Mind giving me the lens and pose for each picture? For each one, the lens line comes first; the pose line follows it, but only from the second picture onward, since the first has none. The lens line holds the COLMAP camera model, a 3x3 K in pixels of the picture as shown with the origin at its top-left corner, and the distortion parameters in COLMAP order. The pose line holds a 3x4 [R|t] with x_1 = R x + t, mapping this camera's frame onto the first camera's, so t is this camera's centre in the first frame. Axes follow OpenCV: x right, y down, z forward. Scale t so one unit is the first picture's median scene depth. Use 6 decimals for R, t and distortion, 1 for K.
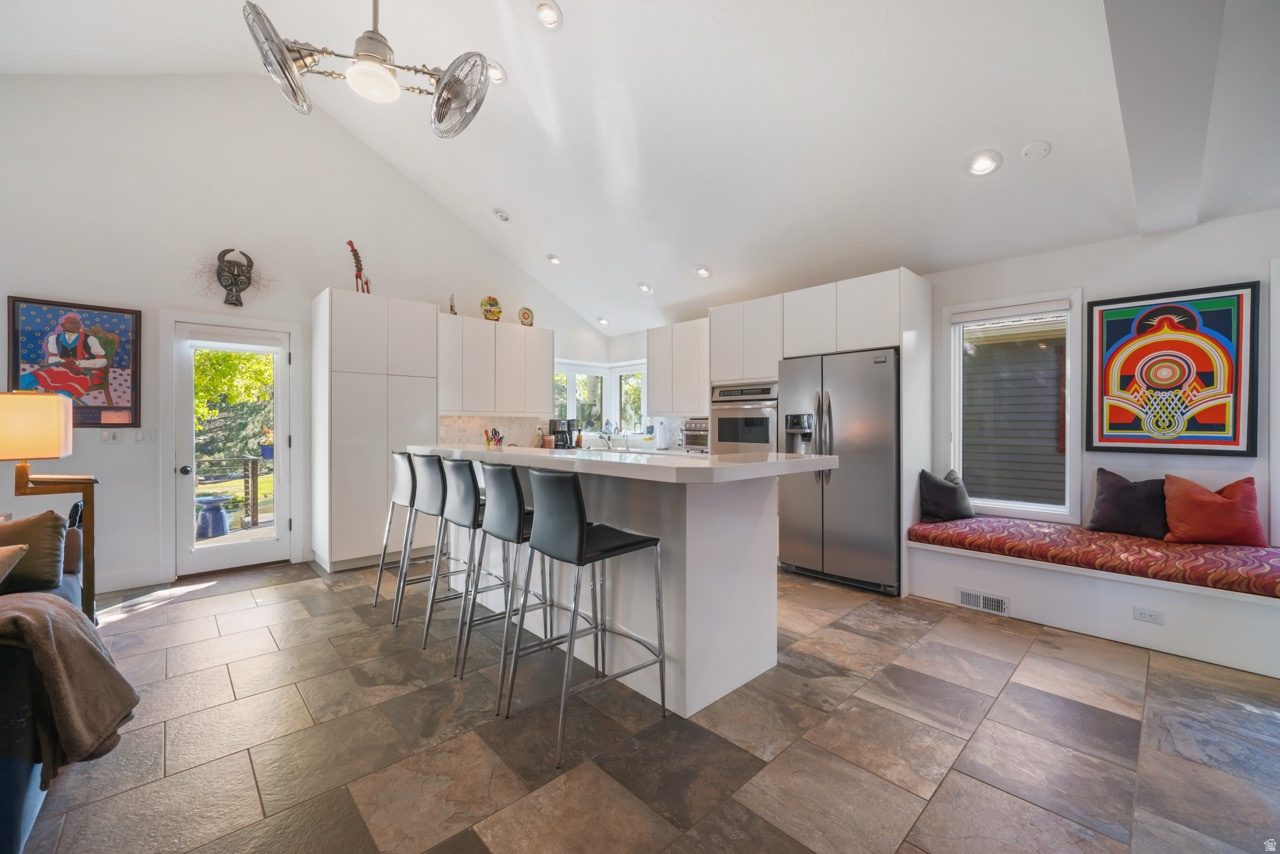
lens RADIAL K [[502.9, 0, 635.9], [0, 502.9, 426.3], [0, 0, 1]] dist [-0.005752, -0.000015]
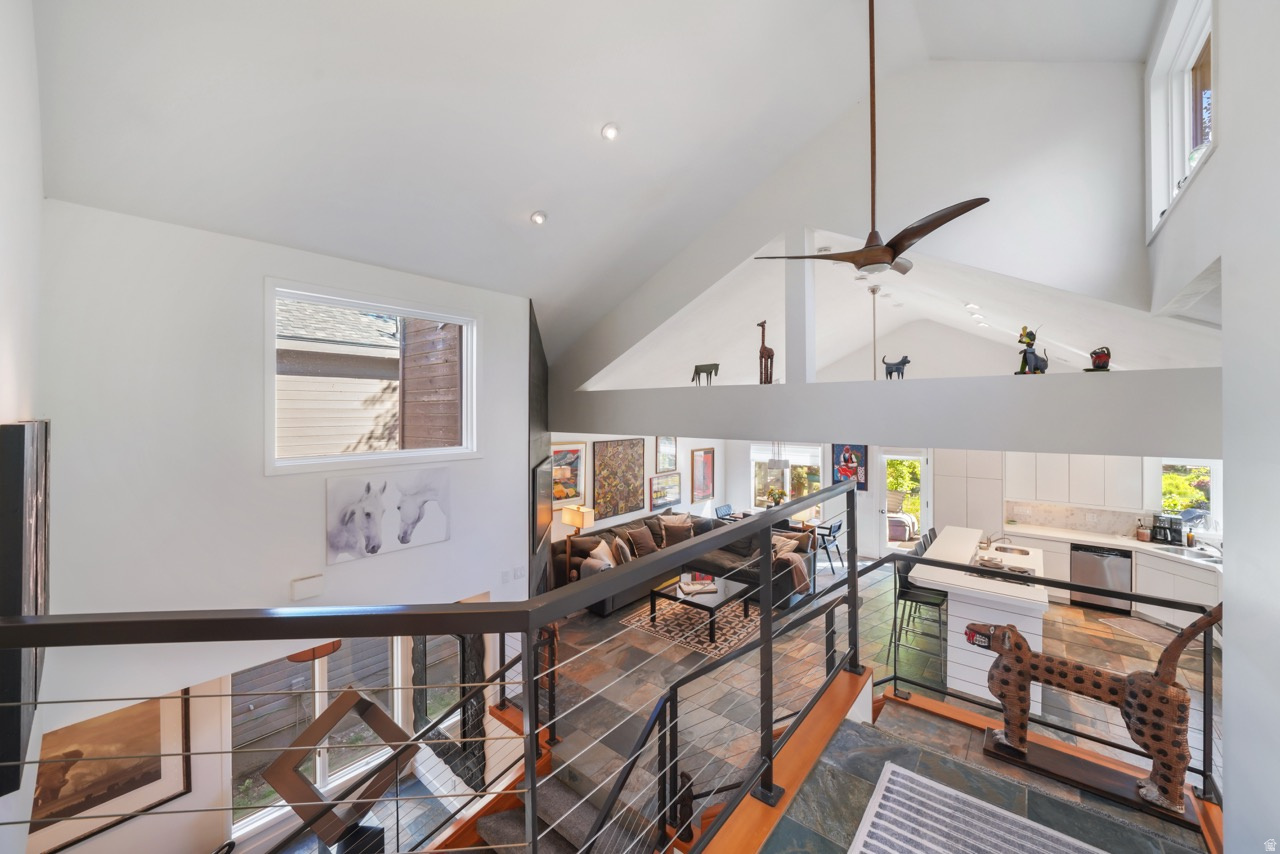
lens RADIAL K [[482.9, 0, 638.3], [0, 482.9, 410.5], [0, 0, 1]] dist [-0.013803, 0.000515]
pose [[0.123624, -0.001457, -0.992328, 1.379930], [-0.003527, 0.999992, -0.001908, -0.444078], [0.992323, 0.003736, 0.123618, -0.451517]]
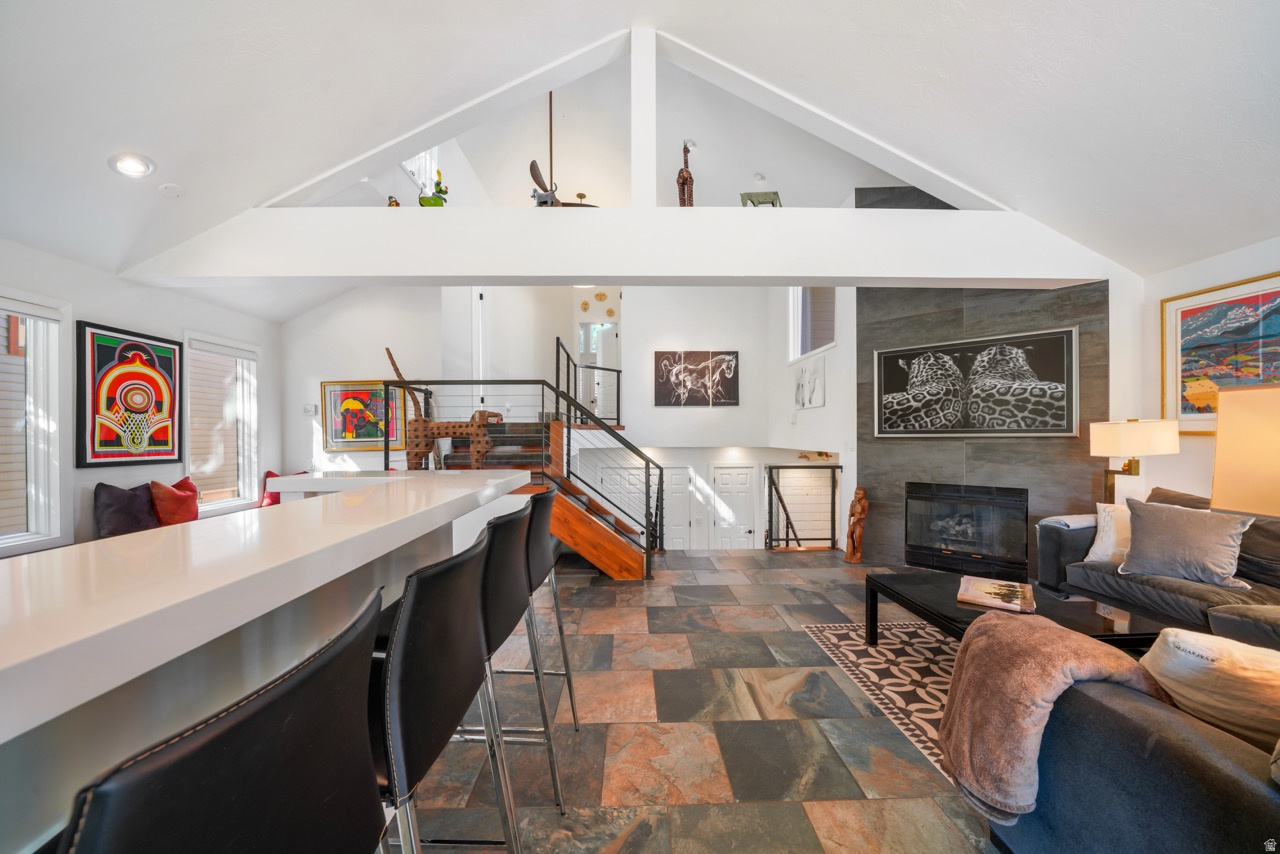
lens RADIAL K [[465.7, 0, 637.7], [0, 465.7, 435.5], [0, 0, 1]] dist [-0.020873, 0.002160]
pose [[-0.746354, 0.002778, 0.665544, -0.556239], [0.007615, 0.999961, 0.004366, -0.011867], [-0.665506, 0.008326, -0.746346, 0.960752]]
